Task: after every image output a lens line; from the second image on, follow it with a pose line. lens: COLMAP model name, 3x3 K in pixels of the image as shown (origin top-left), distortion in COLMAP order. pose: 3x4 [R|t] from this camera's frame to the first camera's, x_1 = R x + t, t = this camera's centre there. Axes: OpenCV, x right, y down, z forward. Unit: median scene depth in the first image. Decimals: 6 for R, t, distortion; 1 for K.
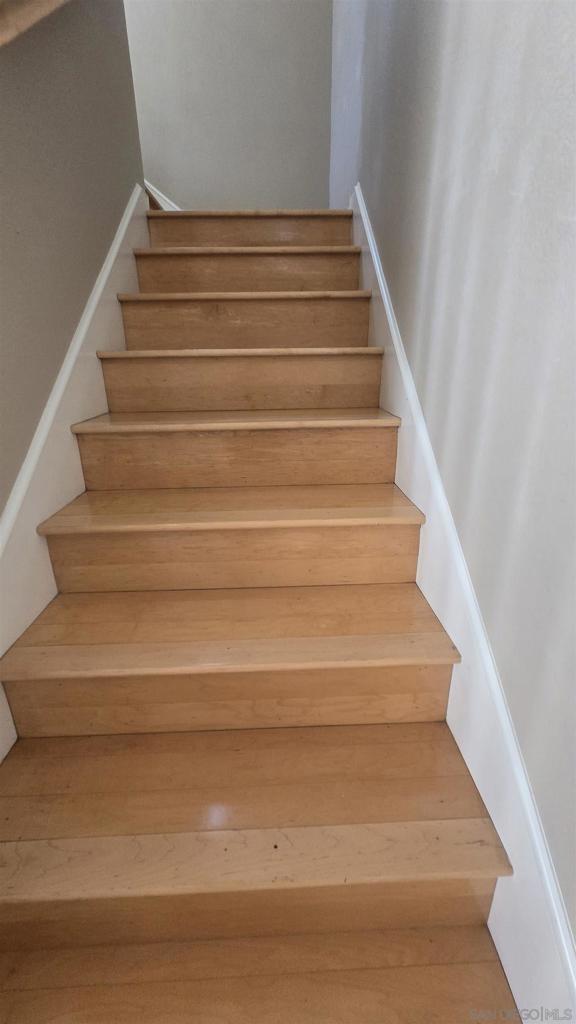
lens RADIAL K [[423.9, 0, 288.0], [0, 423.9, 512.0], [0, 0, 1]] dist [0.000105, -0.000171]
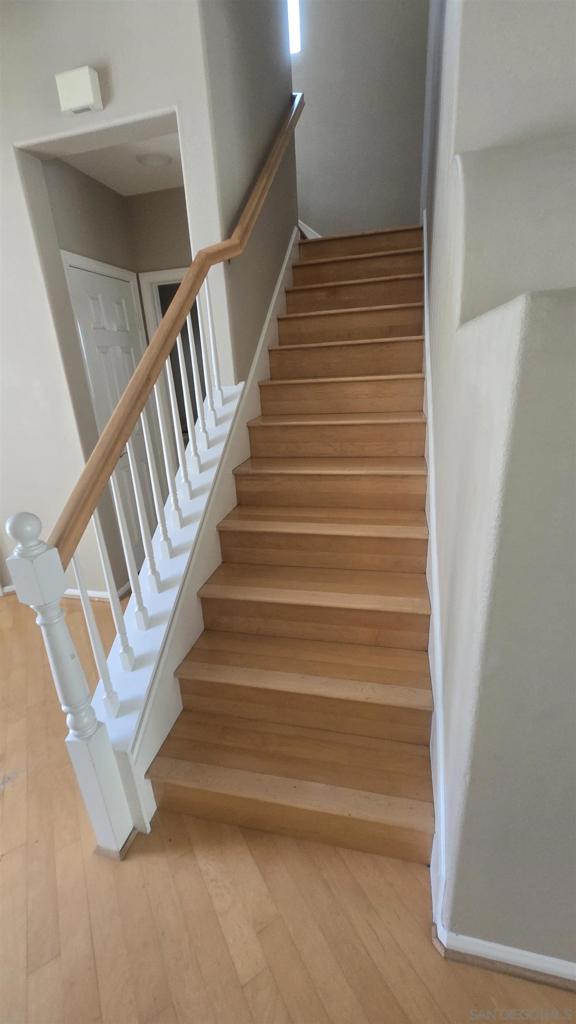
lens RADIAL K [[423.9, 0, 288.0], [0, 423.9, 512.0], [0, 0, 1]] dist [0.000105, -0.000171]
pose [[0.965190, 0.048261, -0.257058, 0.149243], [-0.048214, 0.998816, 0.006489, 0.465881], [0.257067, 0.006131, 0.966374, -0.807029]]
